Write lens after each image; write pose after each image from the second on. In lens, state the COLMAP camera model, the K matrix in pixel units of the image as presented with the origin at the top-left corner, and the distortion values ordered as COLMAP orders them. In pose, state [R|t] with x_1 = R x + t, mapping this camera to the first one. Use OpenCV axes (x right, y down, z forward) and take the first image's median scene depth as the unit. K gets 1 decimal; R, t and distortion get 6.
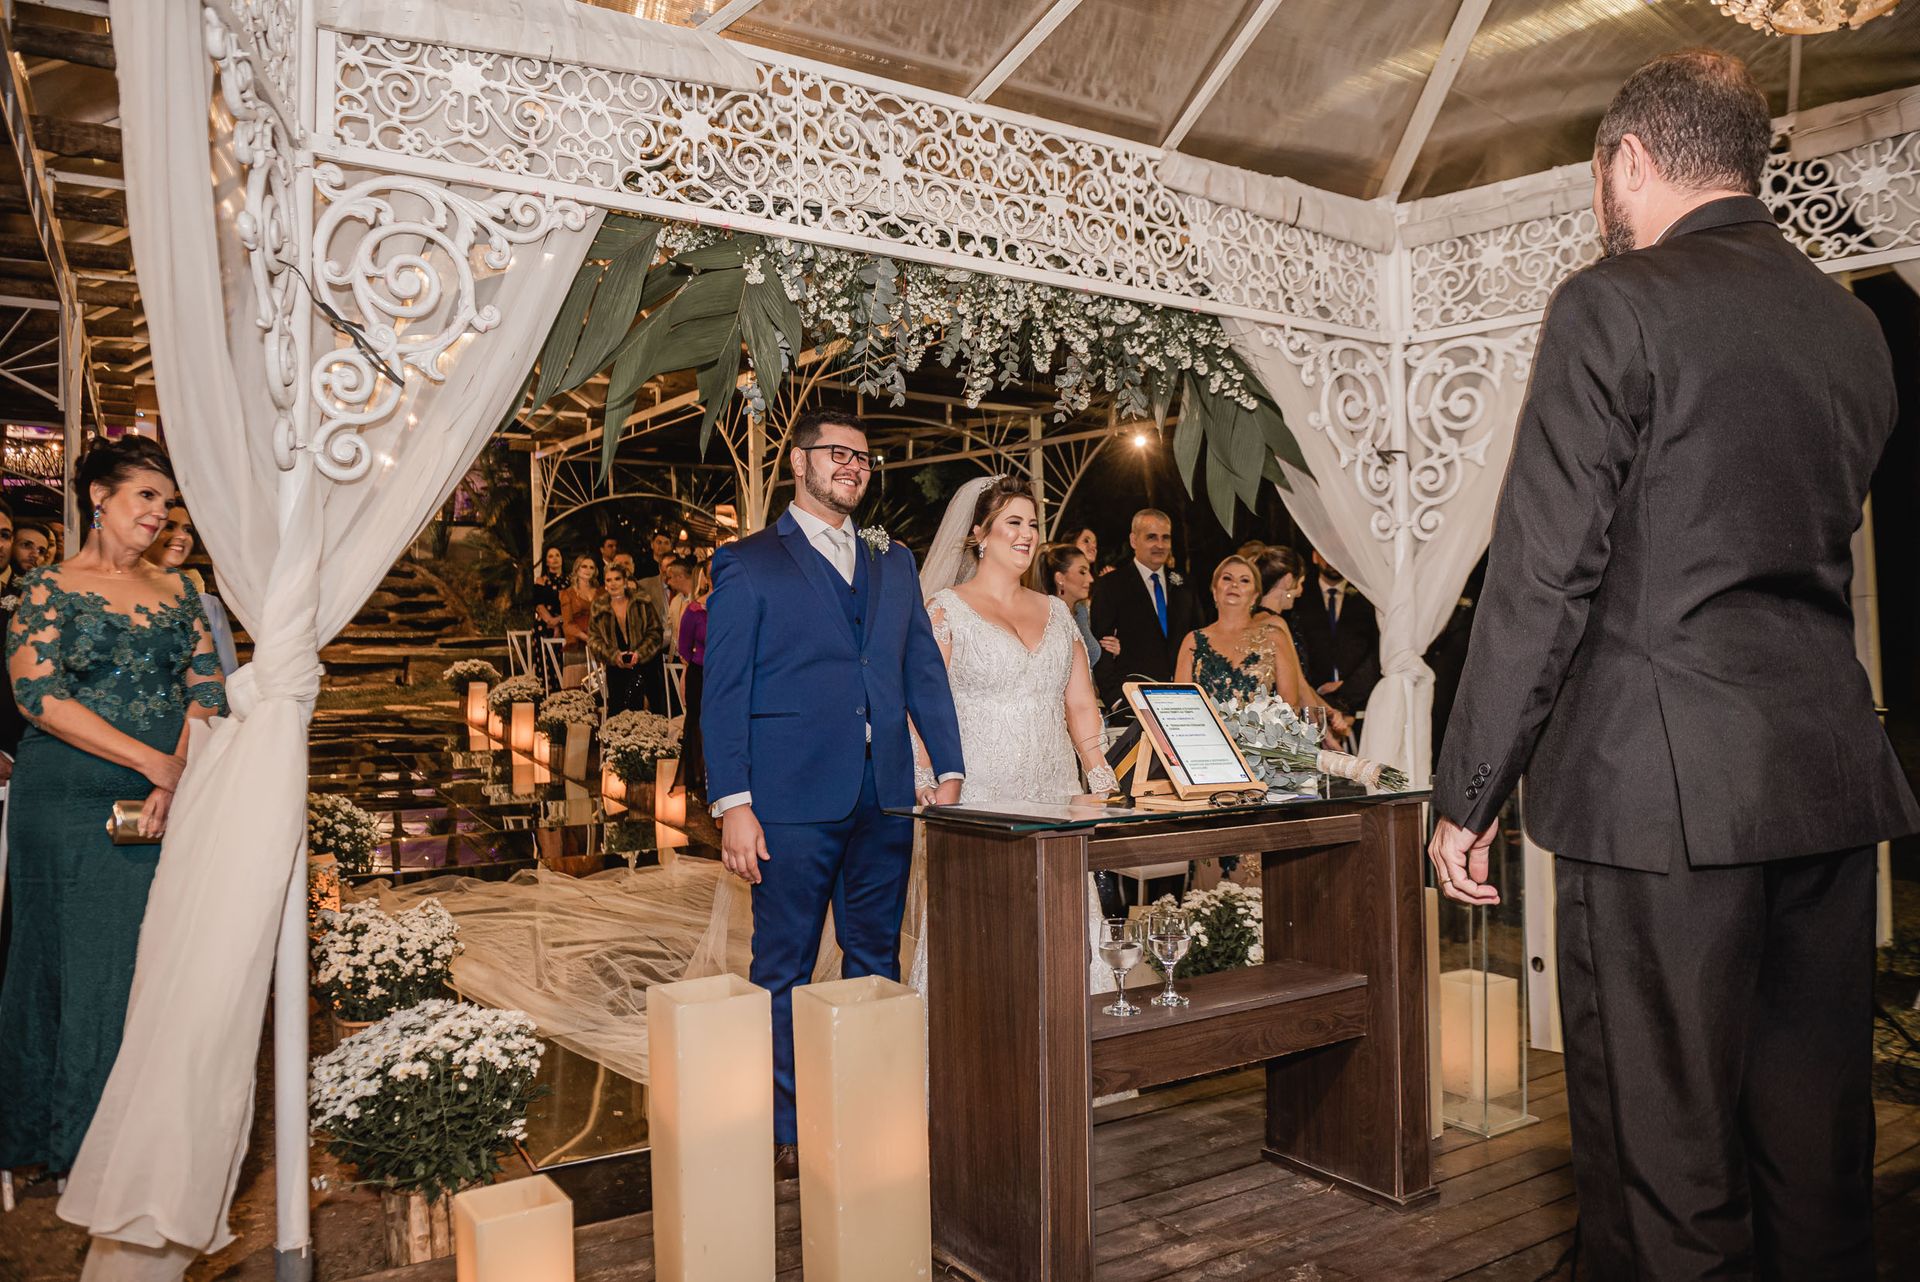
lens RADIAL K [[1315.5, 0, 960.0], [0, 1315.5, 641.0], [0, 0, 1]] dist [-0.071890, -0.000009]
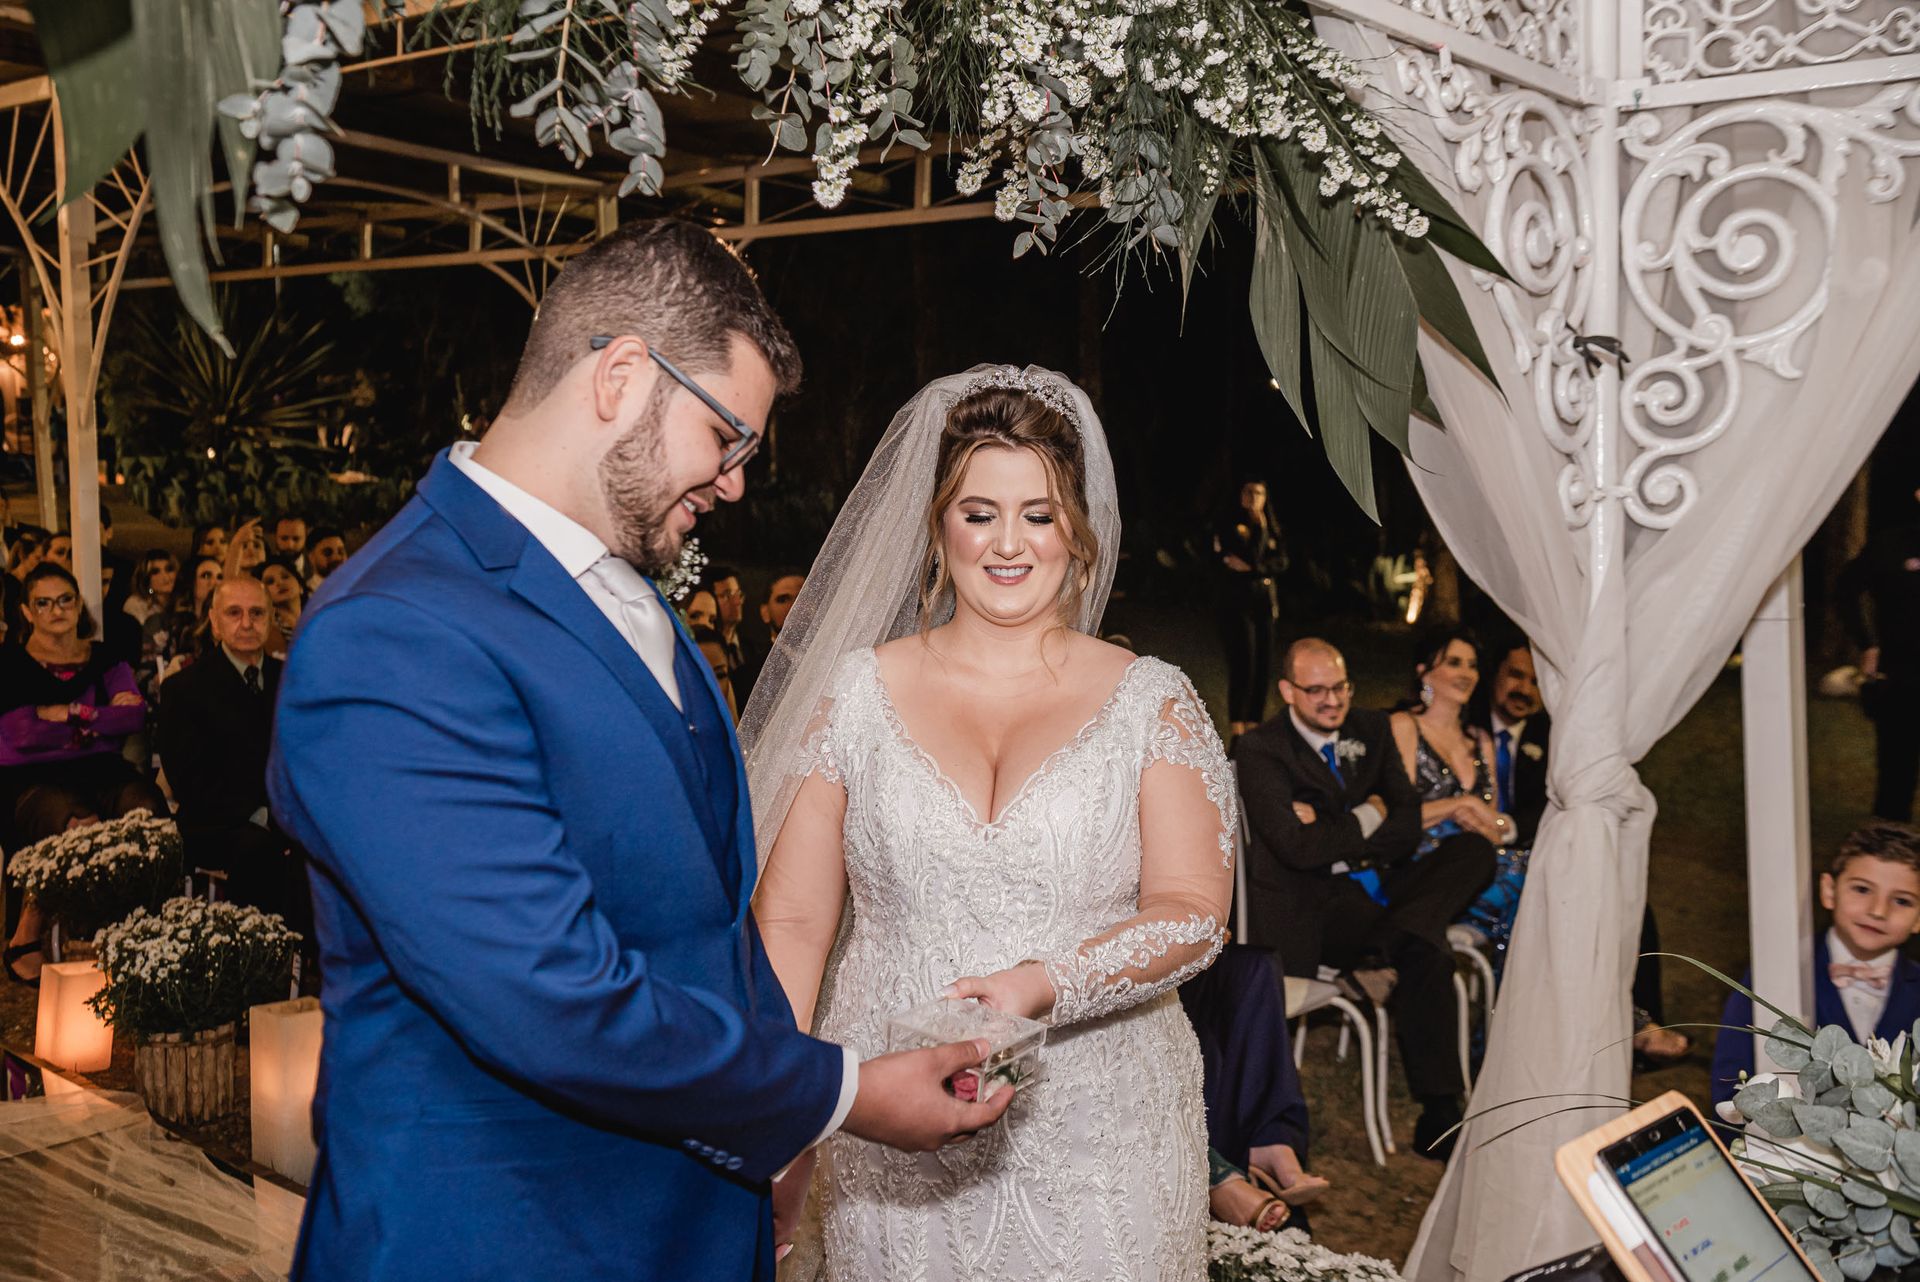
lens RADIAL K [[1933.6, 0, 960.0], [0, 1933.6, 641.0], [0, 0, 1]] dist [0.021061, 0.011509]
pose [[0.959600, -0.003445, 0.281347, -0.093041], [-0.012215, 0.998472, 0.053885, -0.072822], [-0.281103, -0.055145, 0.958092, 0.394192]]
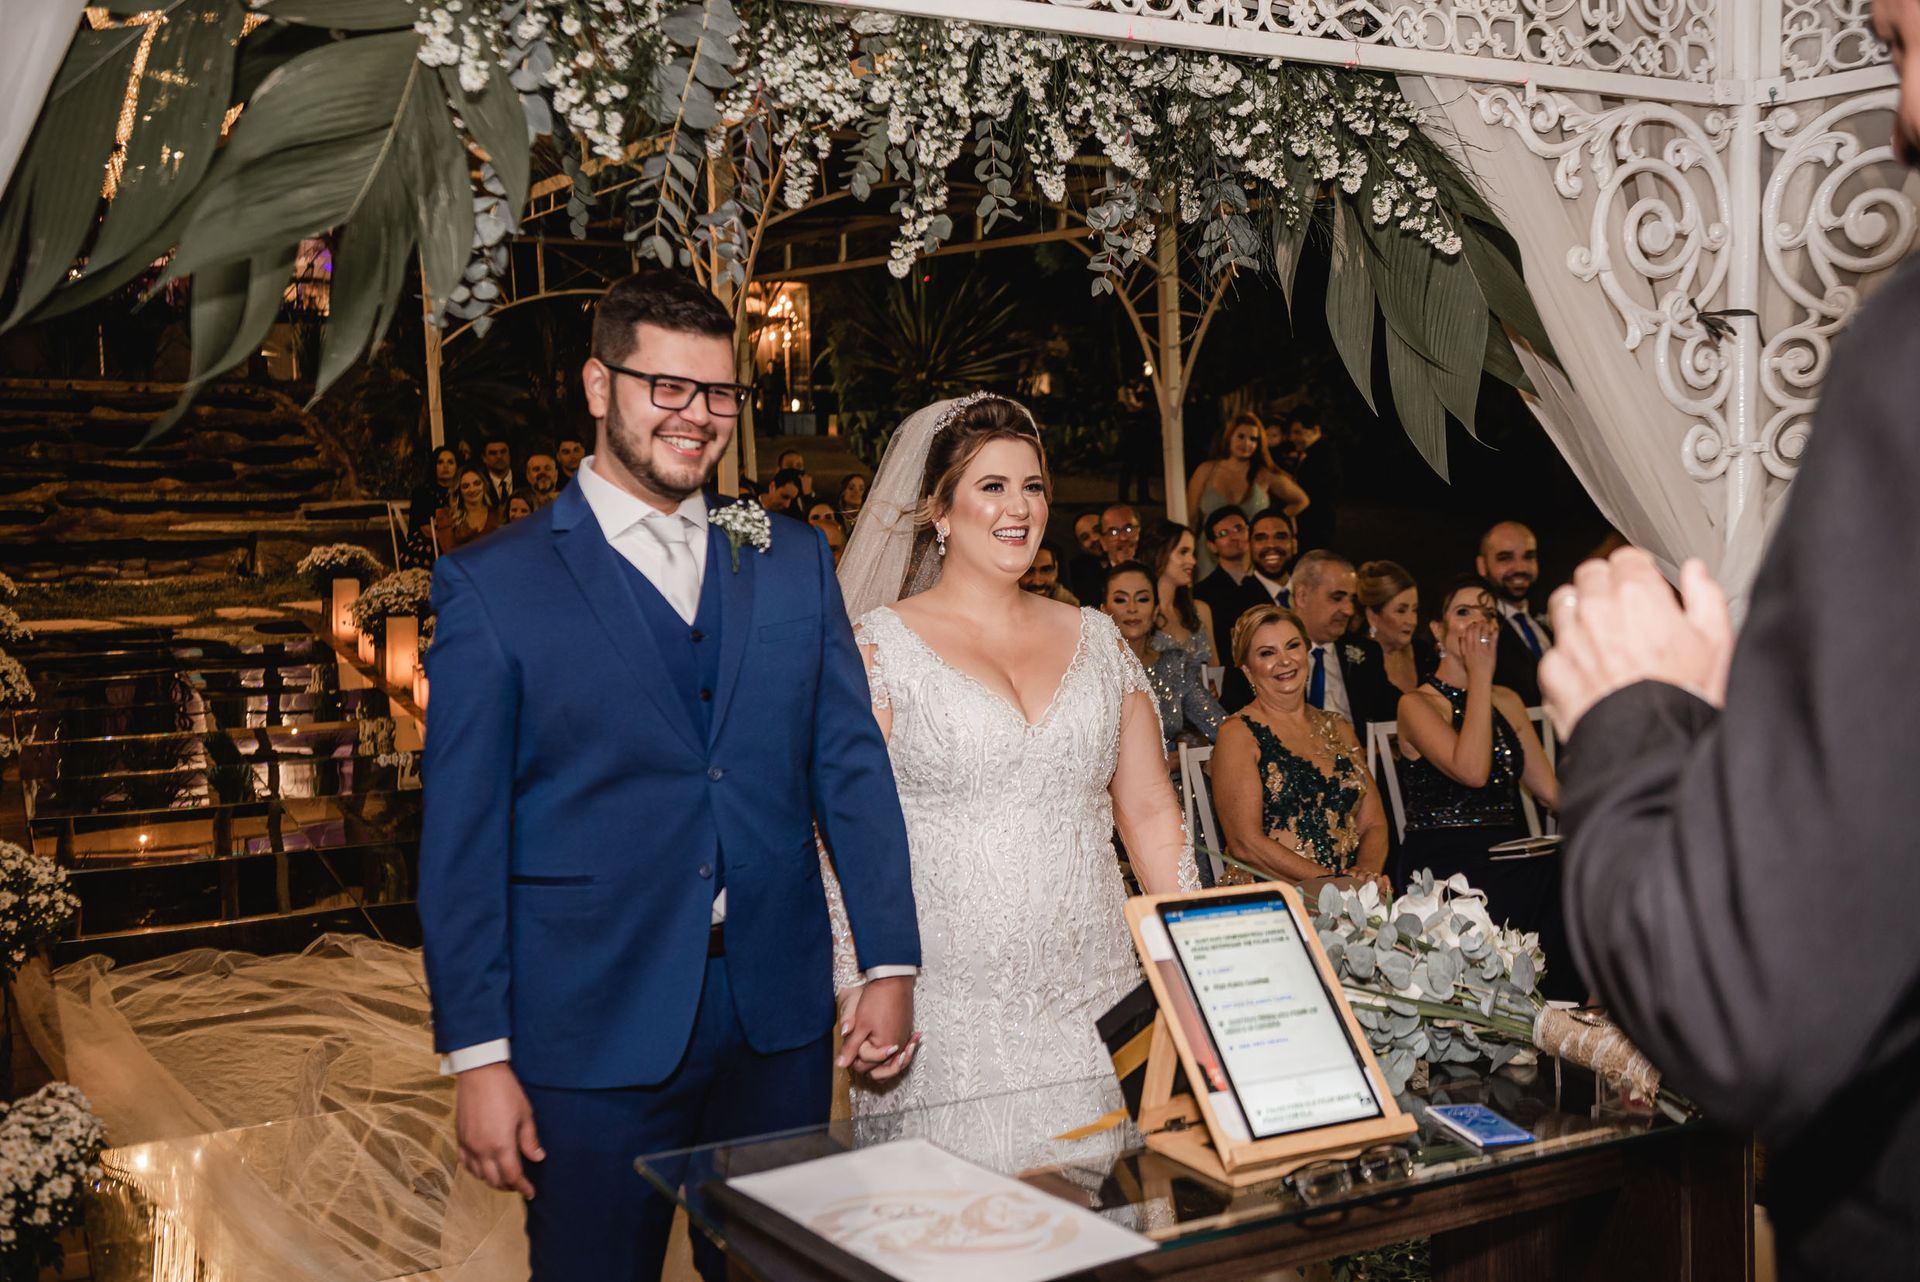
lens RADIAL K [[1873.7, 0, 960.0], [0, 1873.7, 641.0], [0, 0, 1]] dist [0.010803, 0.007776]
pose [[0.997218, 0.000953, -0.074536, 0.075063], [0.005876, 0.995802, 0.091344, -0.085579], [0.074310, -0.091528, 0.993026, 0.198661]]
